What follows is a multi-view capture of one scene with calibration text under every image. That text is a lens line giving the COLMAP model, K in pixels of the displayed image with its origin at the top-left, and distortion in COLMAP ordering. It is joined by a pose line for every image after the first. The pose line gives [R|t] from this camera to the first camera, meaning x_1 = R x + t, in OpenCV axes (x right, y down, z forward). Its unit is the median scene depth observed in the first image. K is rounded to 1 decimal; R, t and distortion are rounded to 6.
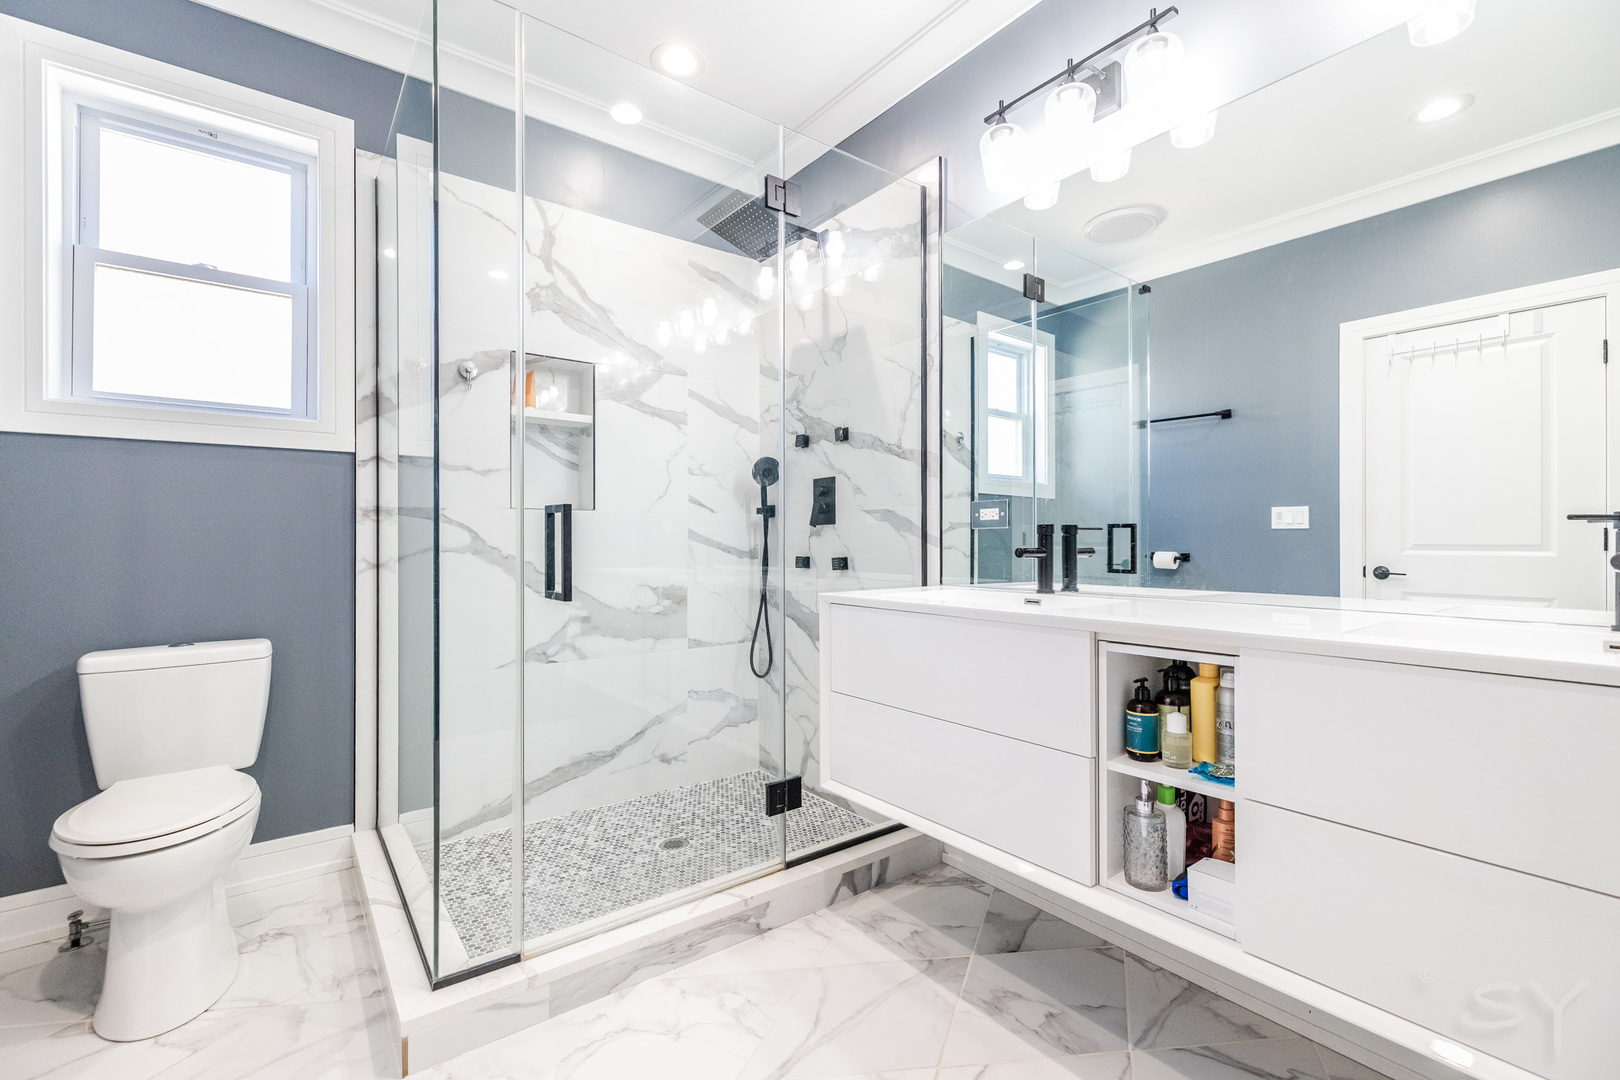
lens RADIAL K [[687.5, 0, 810.0], [0, 687.5, 540.0], [0, 0, 1]] dist [0.003899, 0.000353]
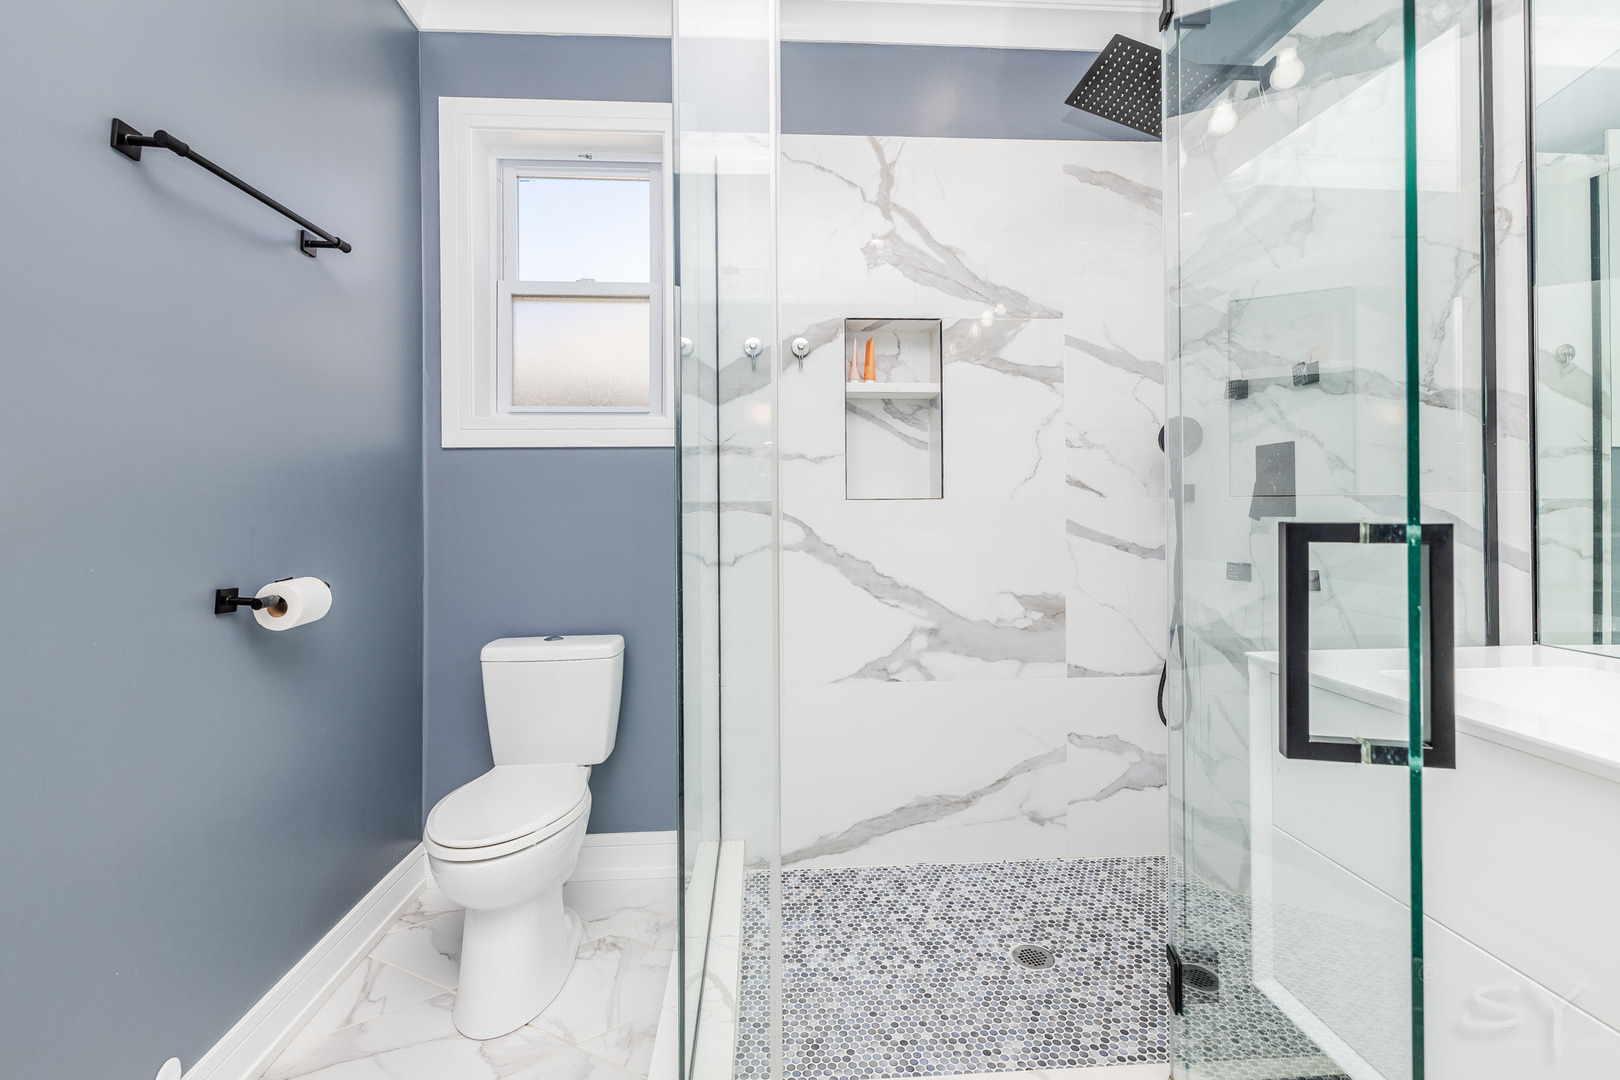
lens RADIAL K [[726.2, 0, 814.0], [0, 726.2, 506.1], [0, 0, 1]] dist [-0.001759, 0.006602]
pose [[0.839180, -0.007736, -0.543799, 0.028162], [0.006880, 0.999970, -0.003608, -0.033415], [0.543811, -0.000714, 0.839208, 0.201019]]
